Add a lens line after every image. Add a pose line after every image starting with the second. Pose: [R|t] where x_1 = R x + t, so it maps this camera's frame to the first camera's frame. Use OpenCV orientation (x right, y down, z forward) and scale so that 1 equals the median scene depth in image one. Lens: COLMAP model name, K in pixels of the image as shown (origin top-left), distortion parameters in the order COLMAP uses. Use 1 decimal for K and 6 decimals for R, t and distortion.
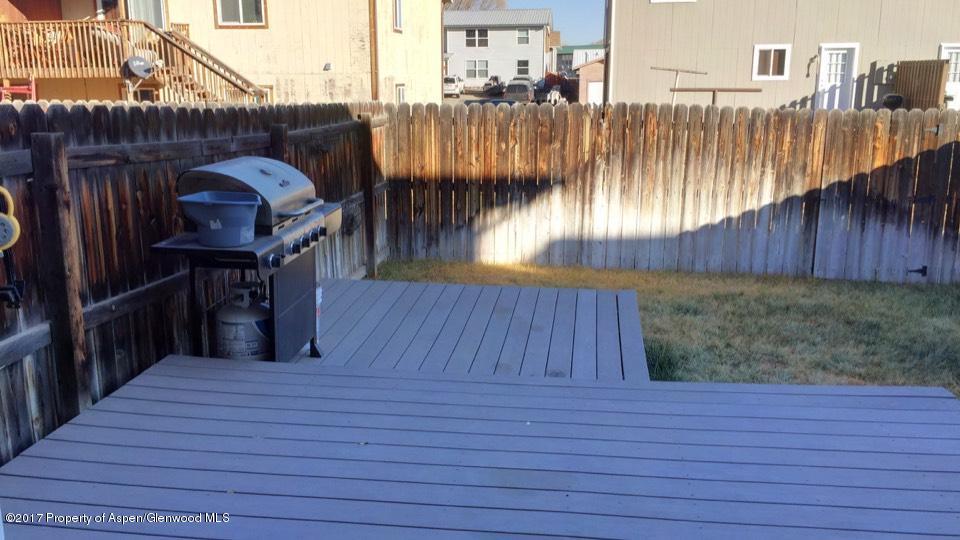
lens RADIAL K [[819.3, 0, 469.5], [0, 819.3, 246.6], [0, 0, 1]] dist [0.103116, -0.130293]
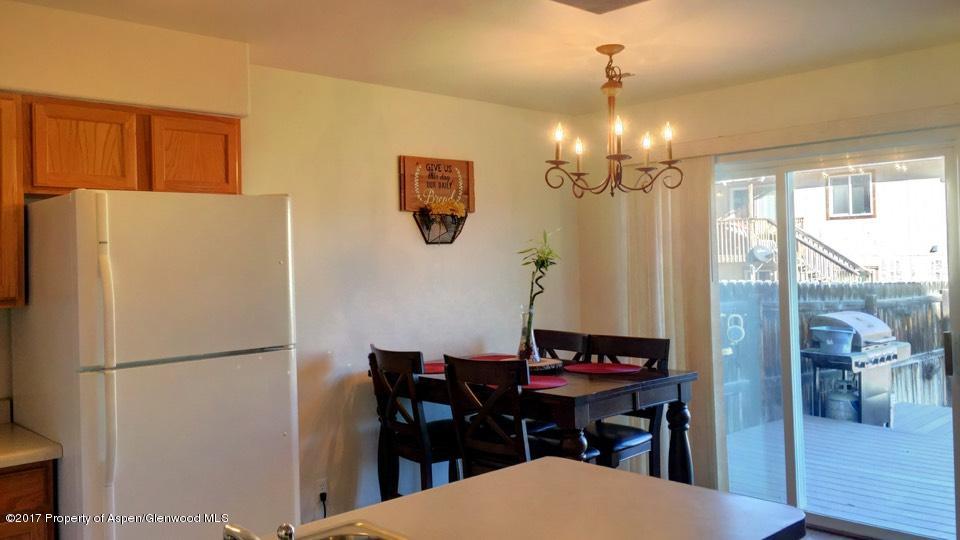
lens RADIAL K [[819.3, 0, 469.5], [0, 819.3, 246.6], [0, 0, 1]] dist [0.103116, -0.130293]
pose [[0.770156, -0.021383, -0.637497, 0.060734], [-0.114705, 0.978502, -0.171396, 0.038364], [0.627457, 0.205126, 0.751147, -0.217303]]
